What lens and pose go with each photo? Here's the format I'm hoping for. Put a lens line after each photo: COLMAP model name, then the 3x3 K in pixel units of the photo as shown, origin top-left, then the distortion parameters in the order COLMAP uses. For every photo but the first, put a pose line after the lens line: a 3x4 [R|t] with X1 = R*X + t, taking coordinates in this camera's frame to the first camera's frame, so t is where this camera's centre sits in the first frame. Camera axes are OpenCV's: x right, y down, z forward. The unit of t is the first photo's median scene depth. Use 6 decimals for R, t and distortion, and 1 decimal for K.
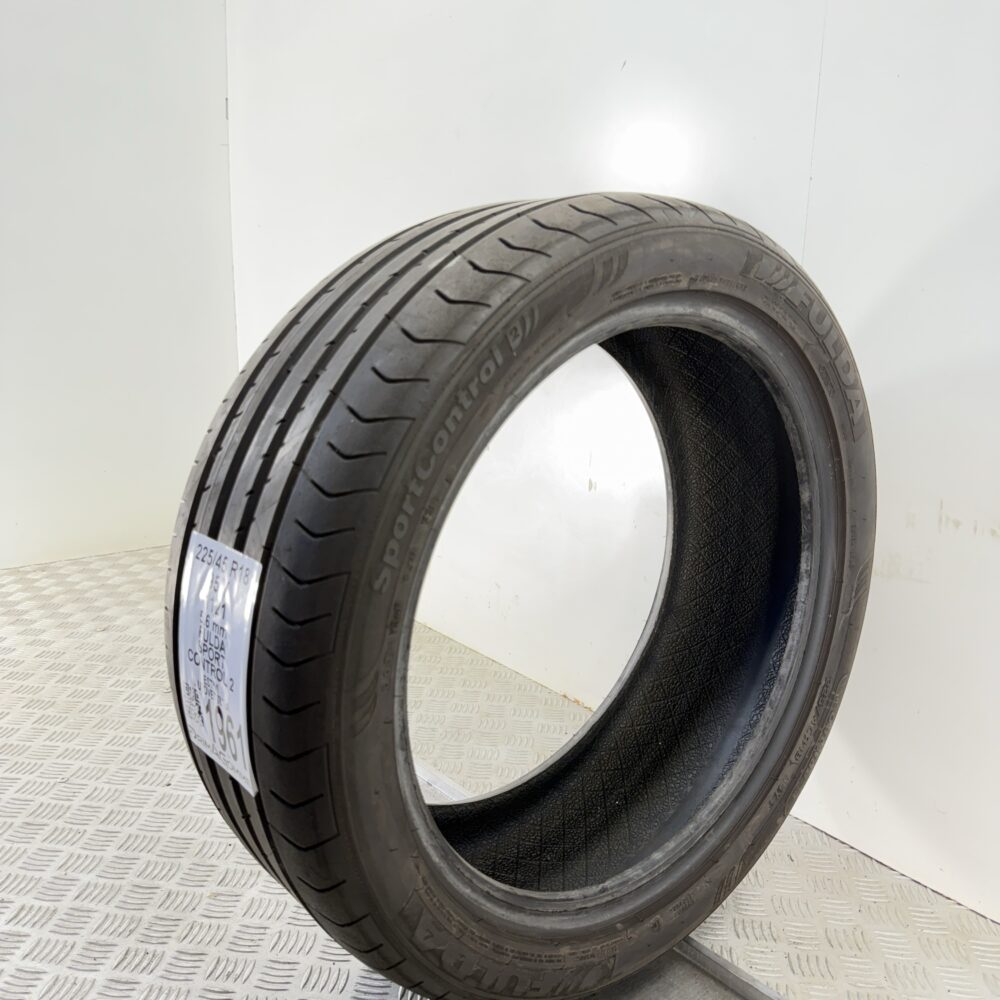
lens RADIAL K [[938.5, 0, 500.0], [0, 938.5, 500.2], [0, 0, 1]] dist [0.013891, 0.000000]
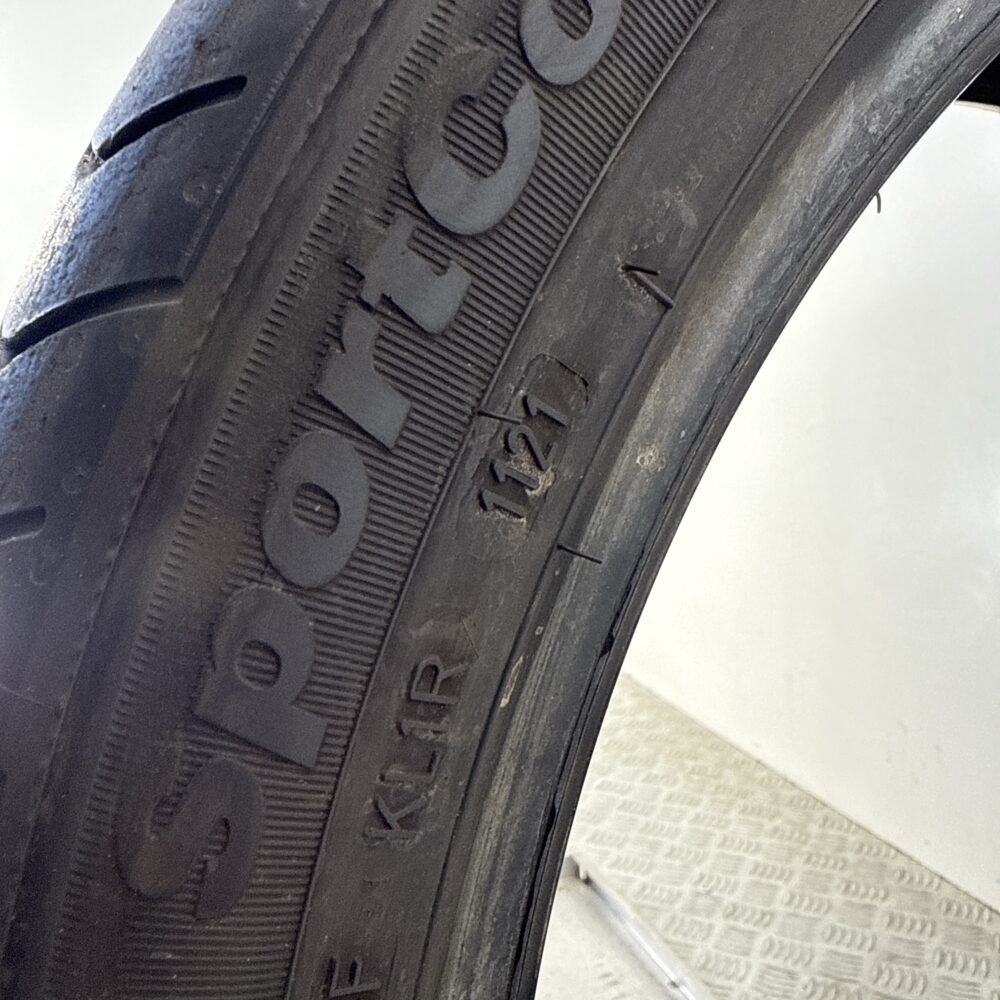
lens RADIAL K [[959.5, 0, 500.7], [0, 959.5, 498.3], [0, 0, 1]] dist [-0.001228, 0.000000]
pose [[0.925692, -0.027048, -0.377310, -0.005389], [-0.015483, 0.993895, -0.109235, 0.018160], [0.377961, 0.106960, 0.919622, 0.353082]]
